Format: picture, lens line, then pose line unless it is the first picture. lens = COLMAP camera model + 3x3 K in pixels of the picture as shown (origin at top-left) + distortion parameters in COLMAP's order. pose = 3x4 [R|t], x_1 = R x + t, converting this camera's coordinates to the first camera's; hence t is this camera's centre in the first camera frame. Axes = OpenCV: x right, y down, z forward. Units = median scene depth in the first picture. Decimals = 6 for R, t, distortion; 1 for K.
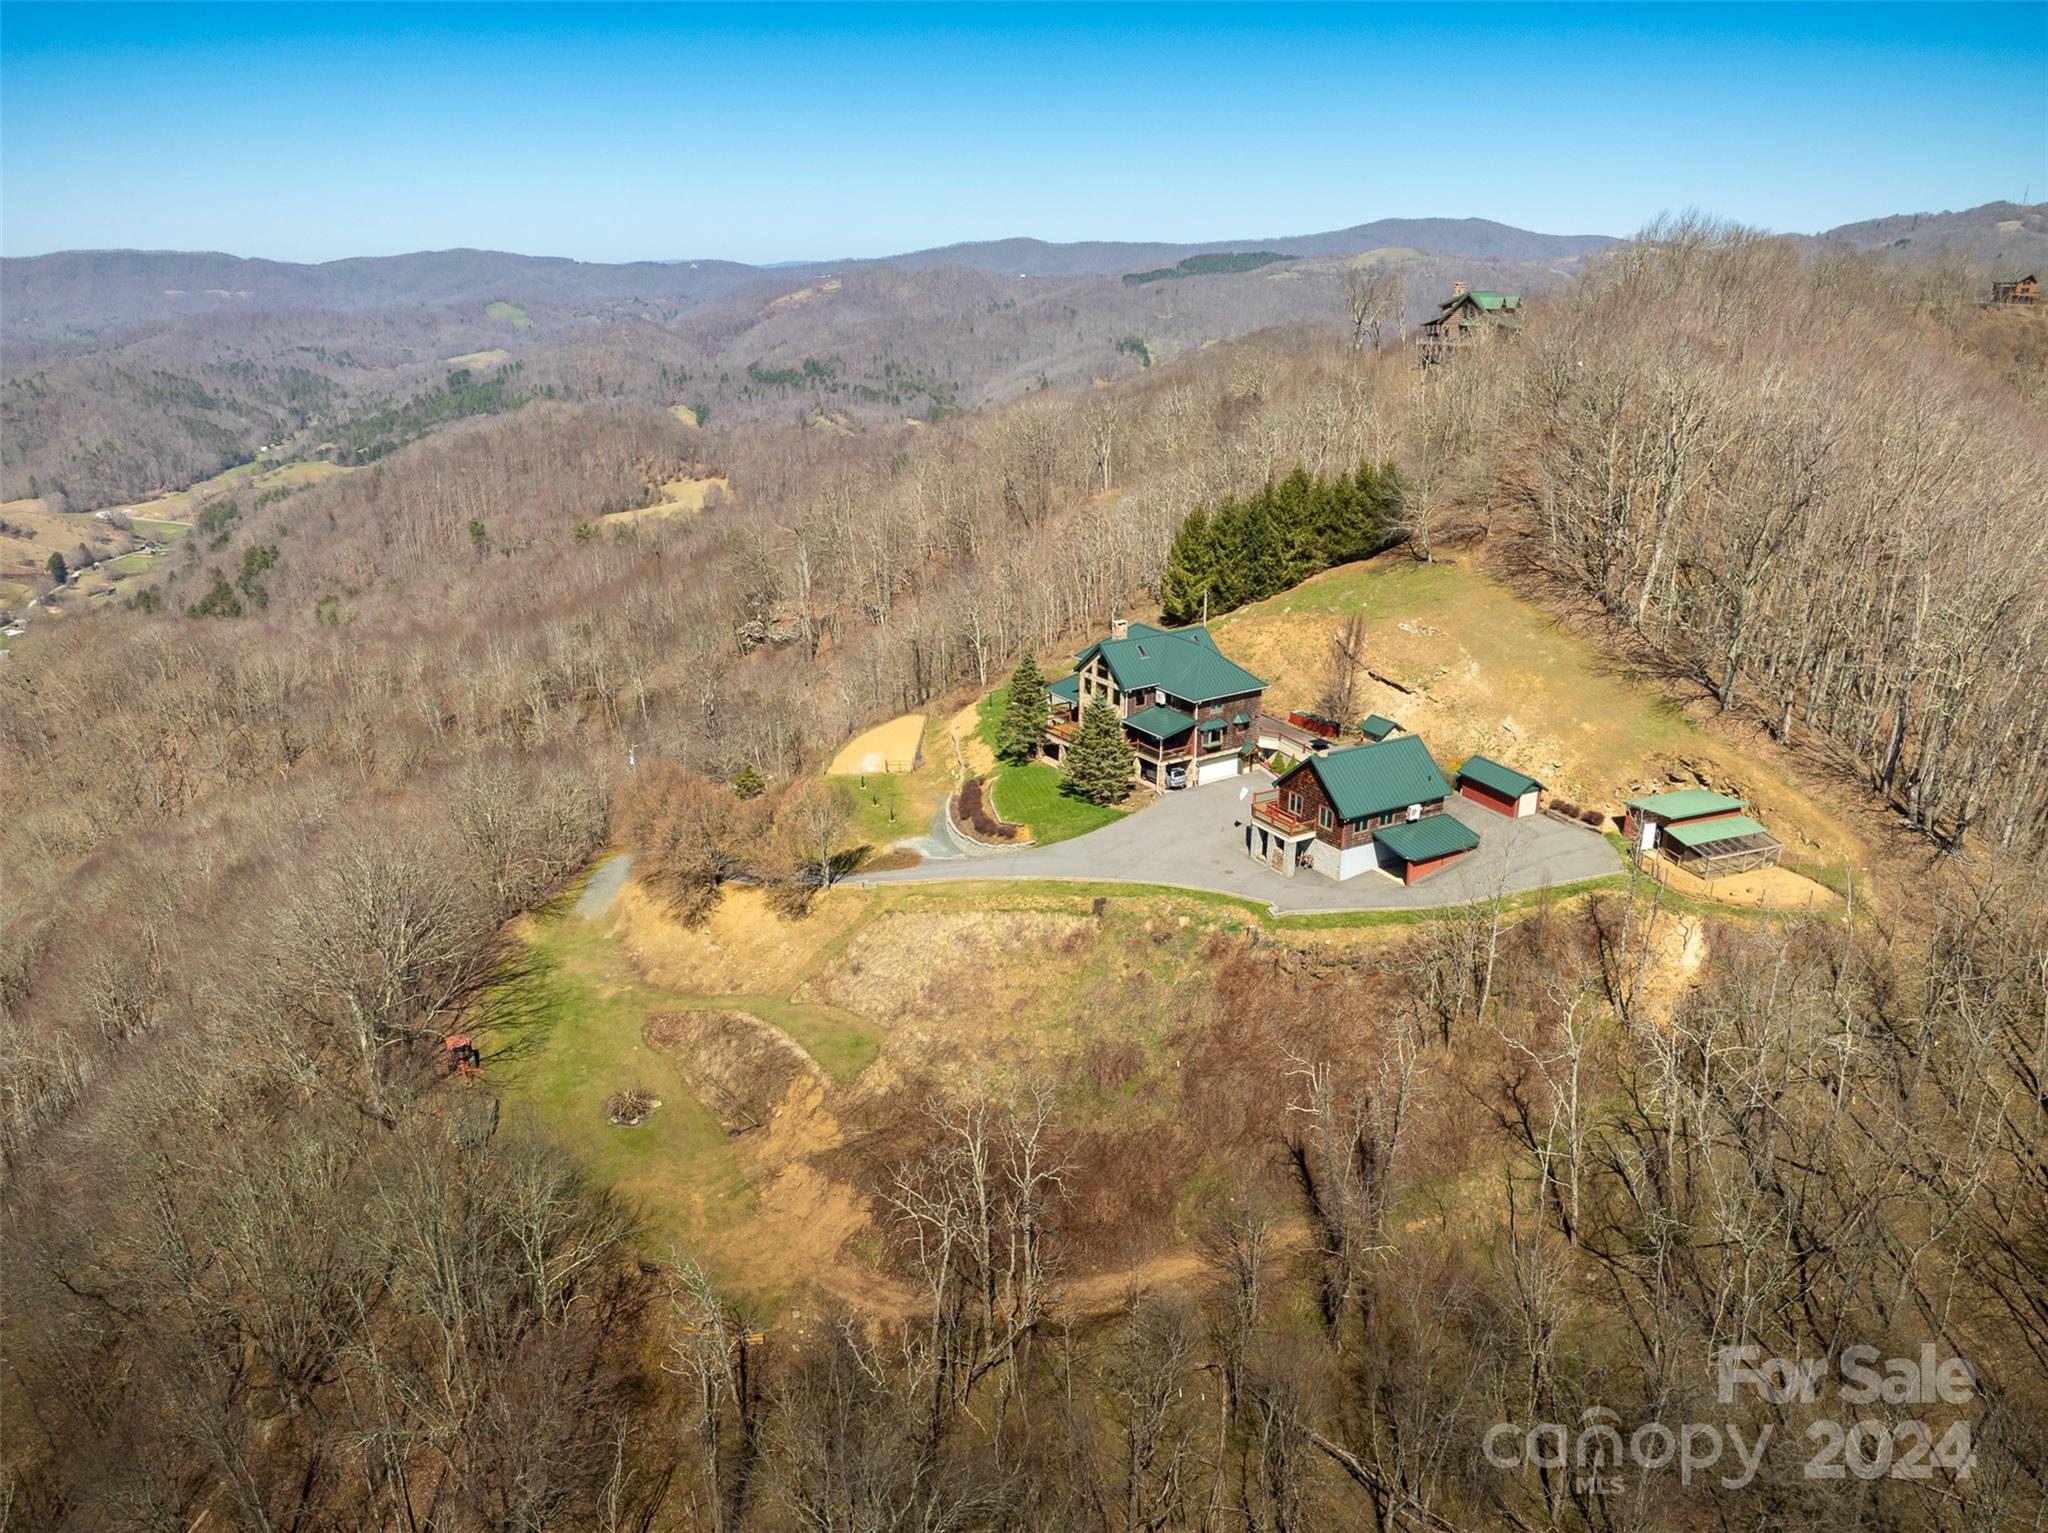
lens RADIAL K [[1451.4, 0, 1029.9], [0, 1451.4, 763.7], [0, 0, 1]] dist [0.004215, 0.003390]
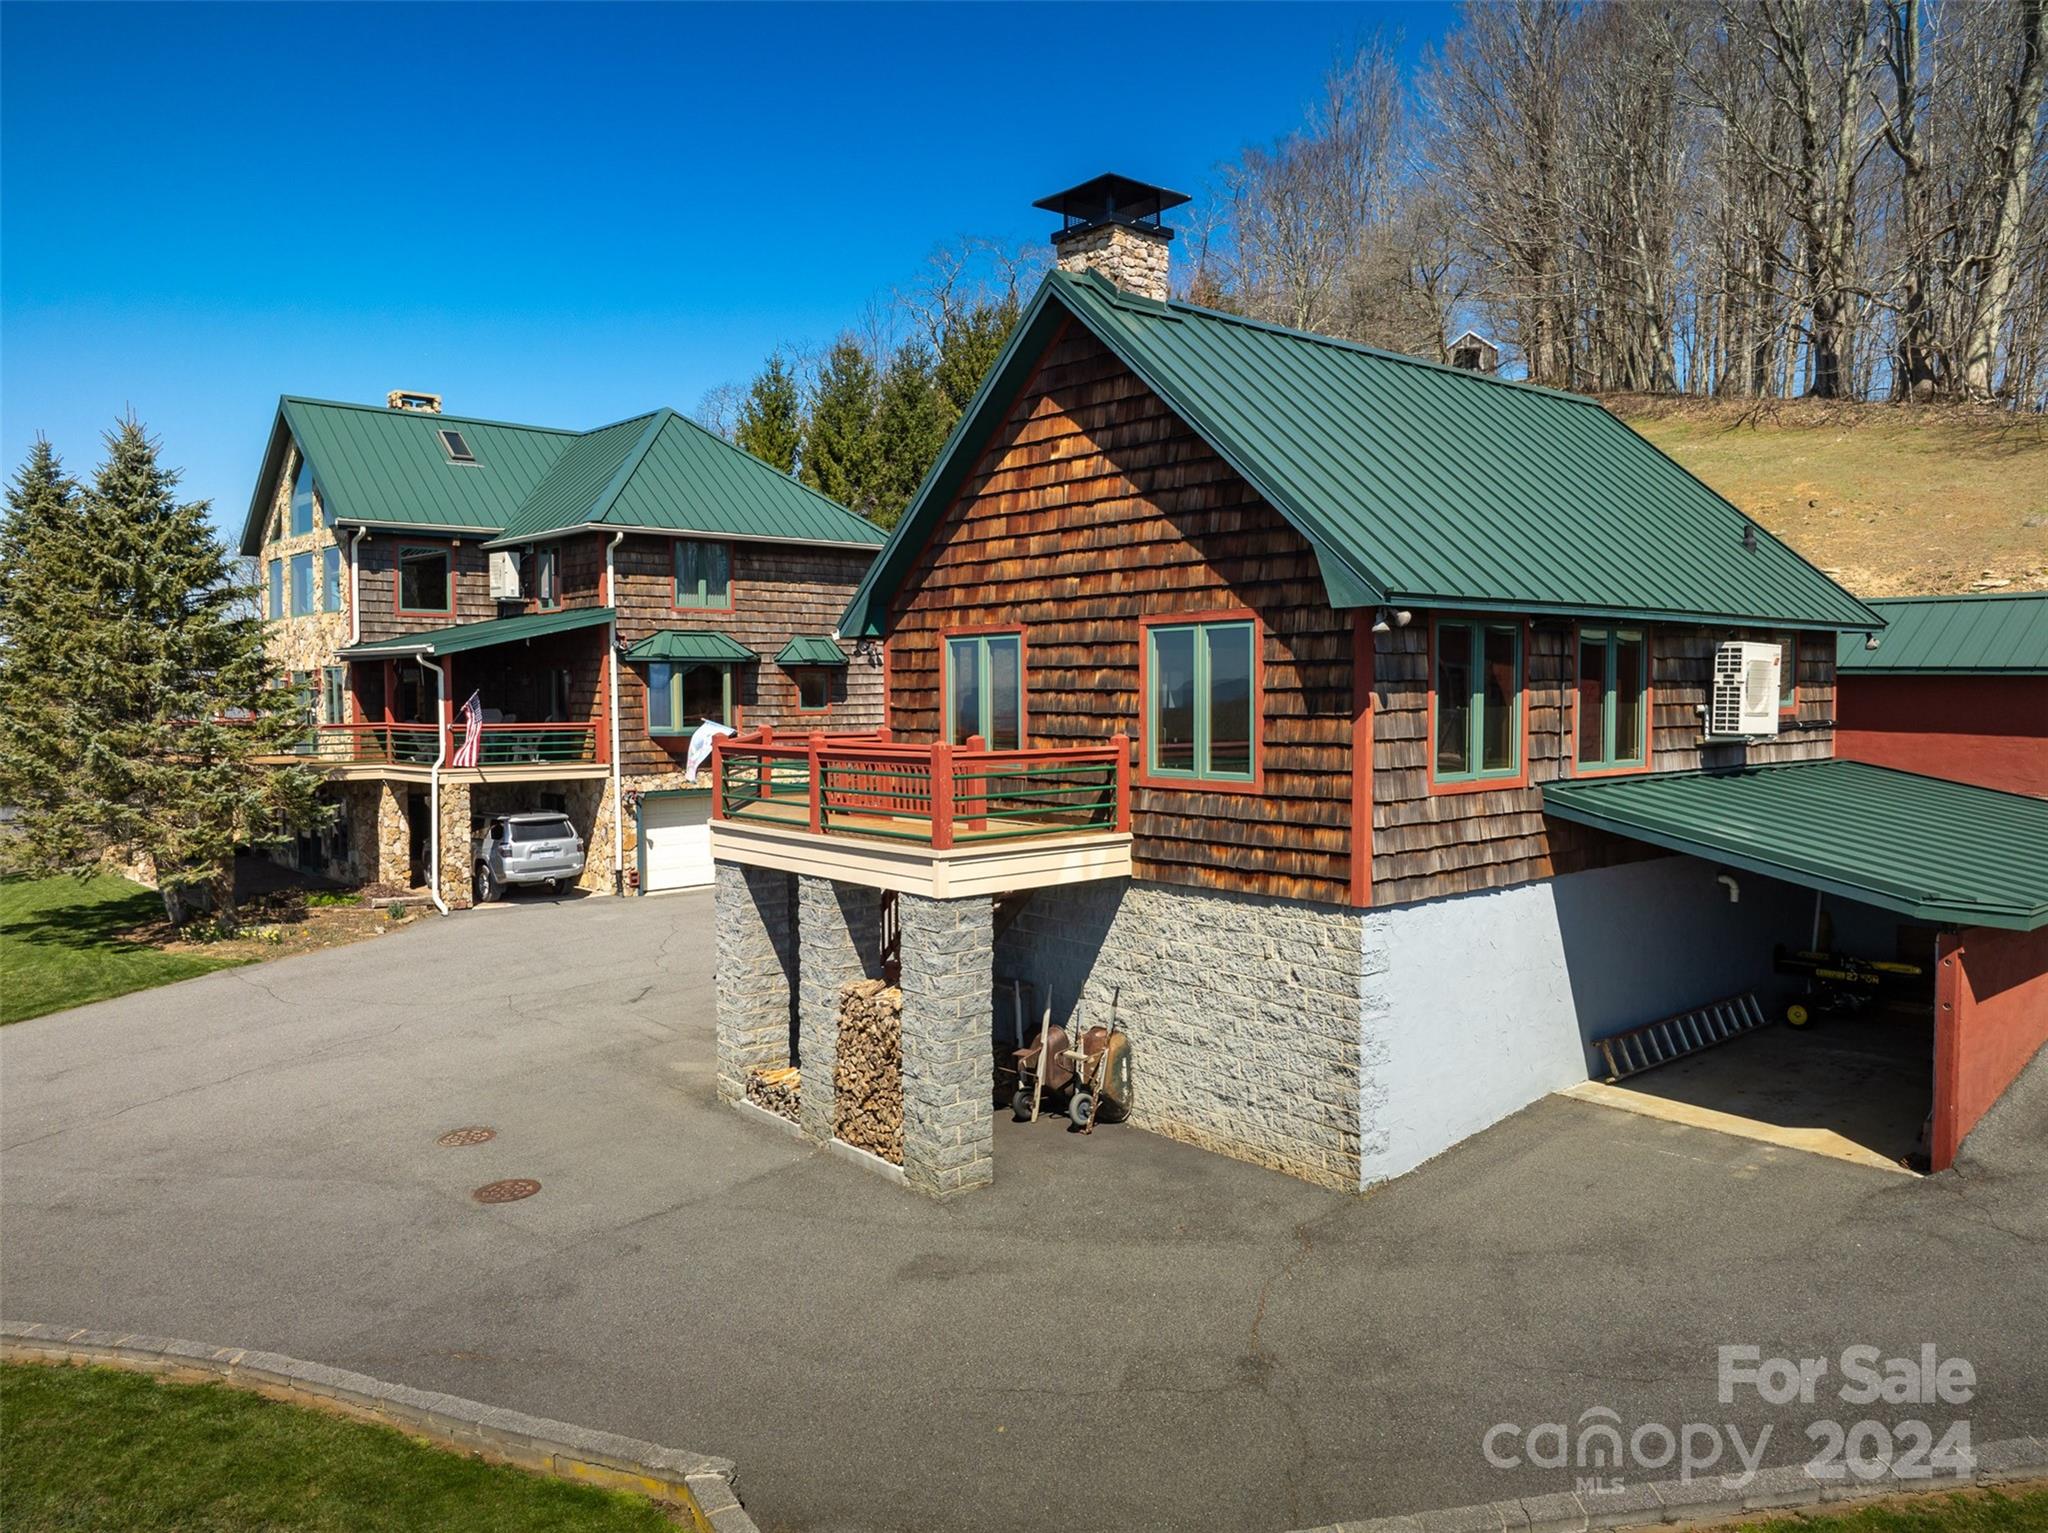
lens RADIAL K [[1442.3, 0, 1022.2], [0, 1442.3, 755.1], [0, 0, 1]] dist [-0.039656, 0.000032]
pose [[0.987234, -0.009929, 0.158965, 0.141661], [0.056097, 0.955780, -0.288684, 0.067145], [-0.149069, 0.293916, 0.944135, 0.746596]]
